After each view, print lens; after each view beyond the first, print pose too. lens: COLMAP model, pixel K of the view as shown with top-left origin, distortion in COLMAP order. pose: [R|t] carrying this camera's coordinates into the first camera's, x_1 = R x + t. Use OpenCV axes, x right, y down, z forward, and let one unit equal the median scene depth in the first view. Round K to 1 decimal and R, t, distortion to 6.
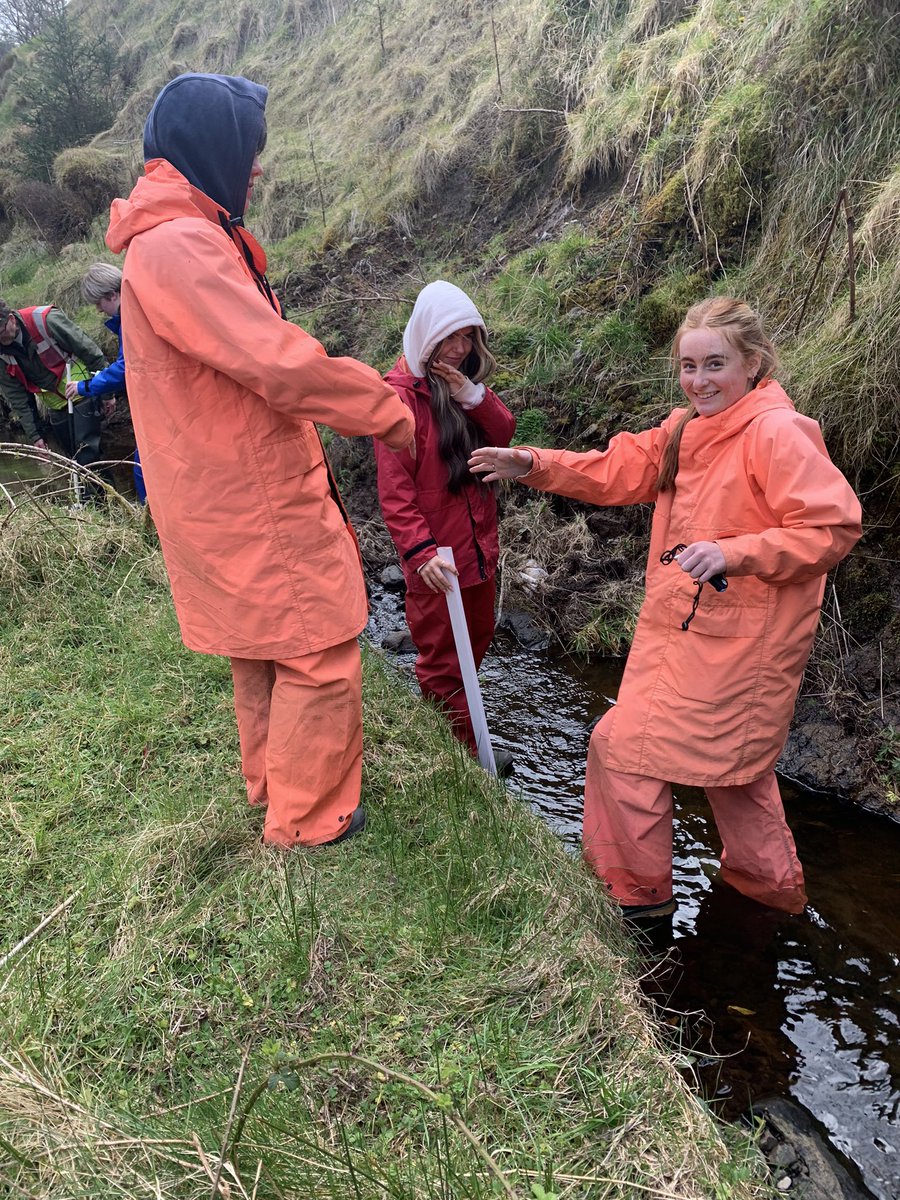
lens RADIAL K [[850.8, 0, 448.8], [0, 850.8, 599.4], [0, 0, 1]] dist [0.001547, 0.001486]
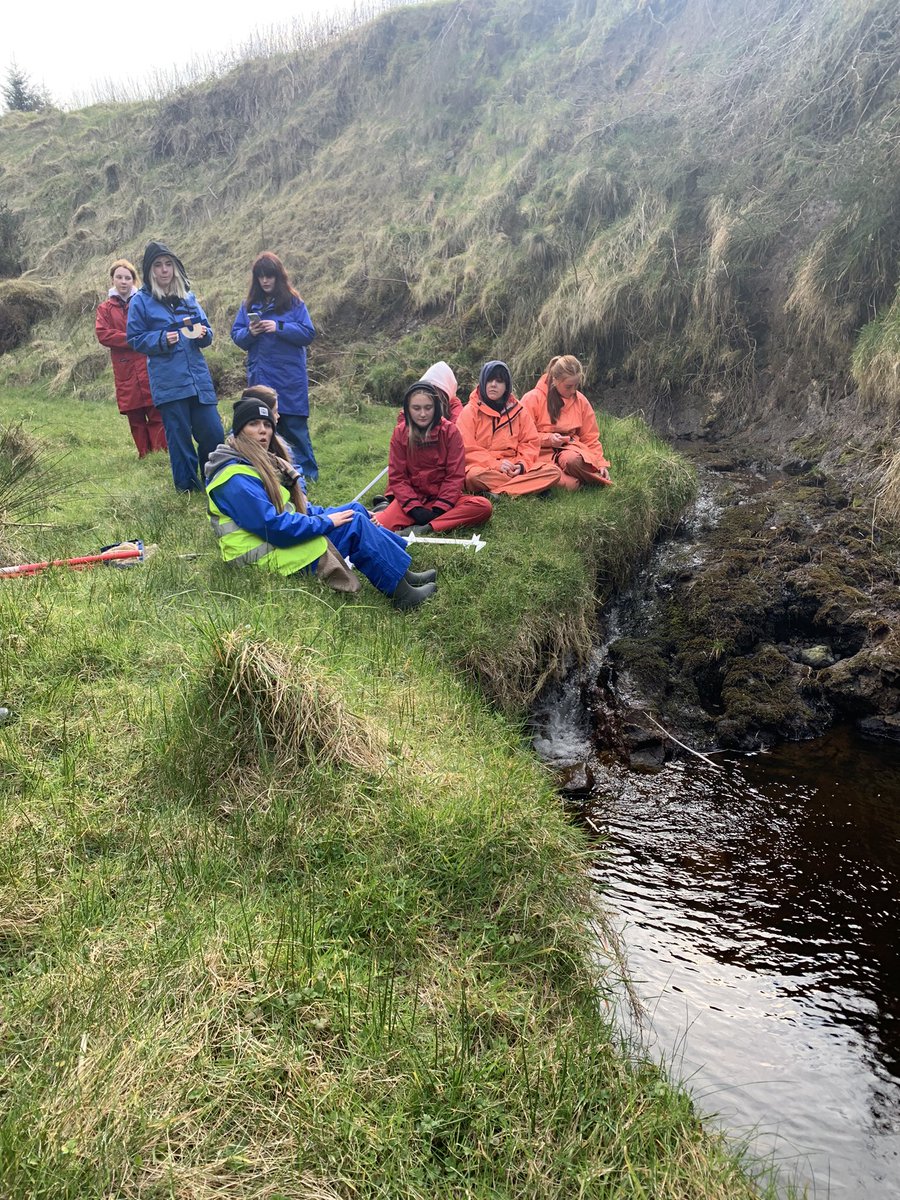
lens RADIAL K [[850.8, 0, 450.3], [0, 850.8, 600.1], [0, 0, 1]] dist [0.001547, 0.001486]
pose [[0.938627, -0.060222, 0.339636, -0.615326], [0.112884, 0.984050, -0.137484, 0.629178], [-0.325939, 0.167386, 0.930455, -1.077105]]
